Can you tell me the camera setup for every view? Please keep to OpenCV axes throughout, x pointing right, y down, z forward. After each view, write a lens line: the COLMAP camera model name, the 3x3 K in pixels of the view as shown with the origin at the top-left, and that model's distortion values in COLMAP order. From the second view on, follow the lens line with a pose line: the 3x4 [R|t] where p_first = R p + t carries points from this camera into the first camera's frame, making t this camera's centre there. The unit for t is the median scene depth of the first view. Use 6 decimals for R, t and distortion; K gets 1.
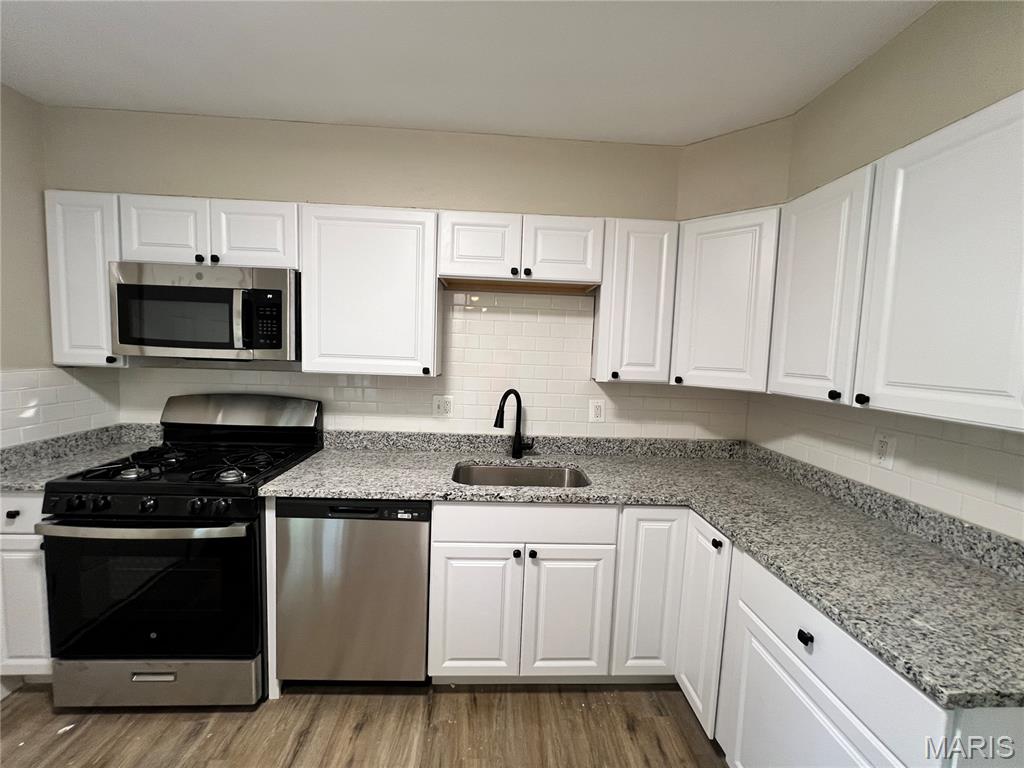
lens RADIAL K [[412.1, 0, 509.2], [0, 412.1, 379.7], [0, 0, 1]] dist [0.000456, 0.000360]
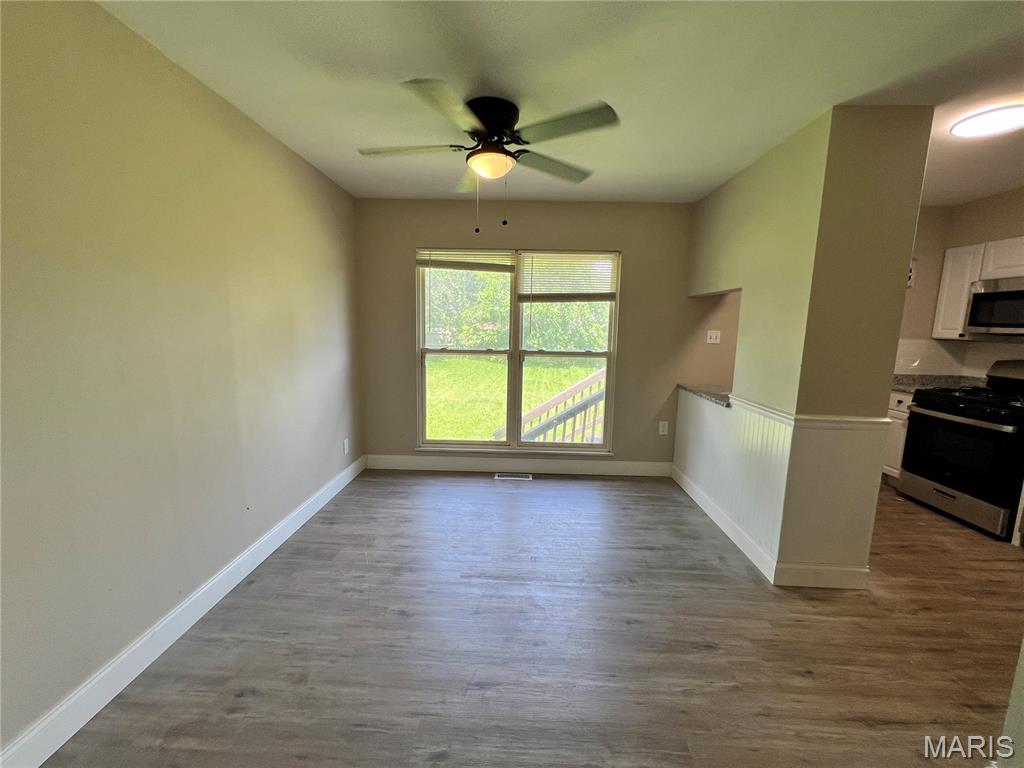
lens RADIAL K [[412.1, 0, 509.2], [0, 412.1, 379.7], [0, 0, 1]] dist [0.000456, 0.000360]
pose [[-0.075603, 0.104497, -0.991647, 1.070973], [-0.102031, 0.988463, 0.111940, 0.152202], [0.991904, 0.109641, -0.064069, -0.894081]]
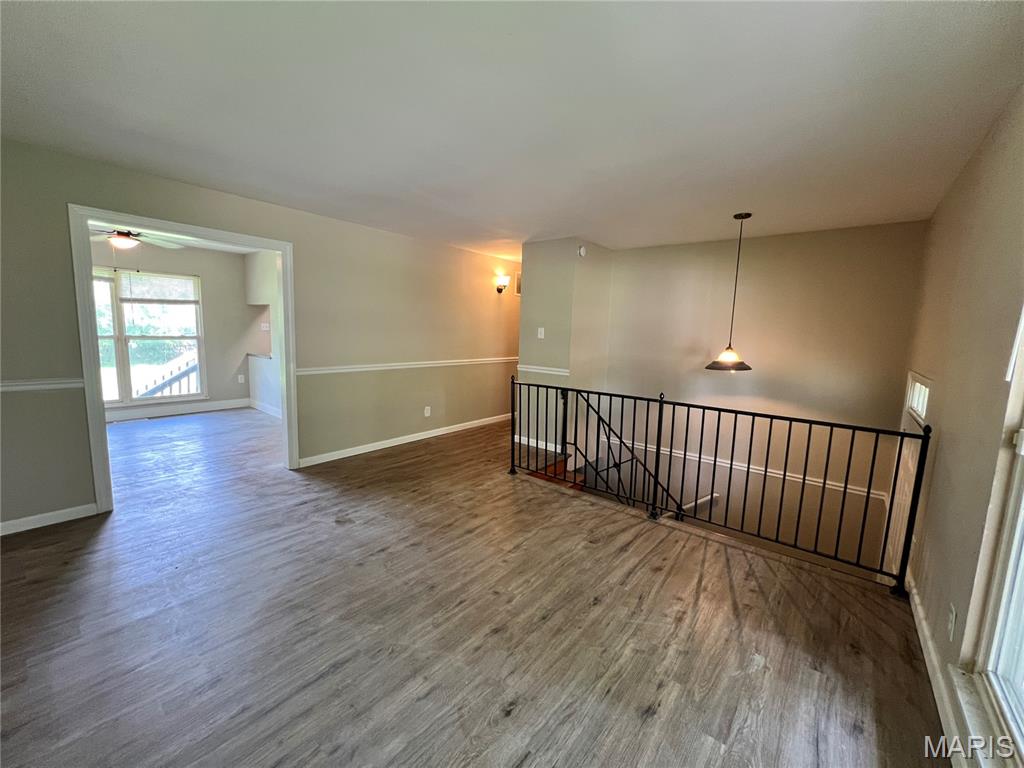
lens RADIAL K [[404.9, 0, 512.3], [0, 404.9, 380.1], [0, 0, 1]] dist [-0.009352, -0.000158]
pose [[0.738923, 0.074108, -0.669702, 3.360484], [-0.061196, 0.997207, 0.042828, 0.266220], [0.671005, 0.009337, 0.741394, -1.306619]]
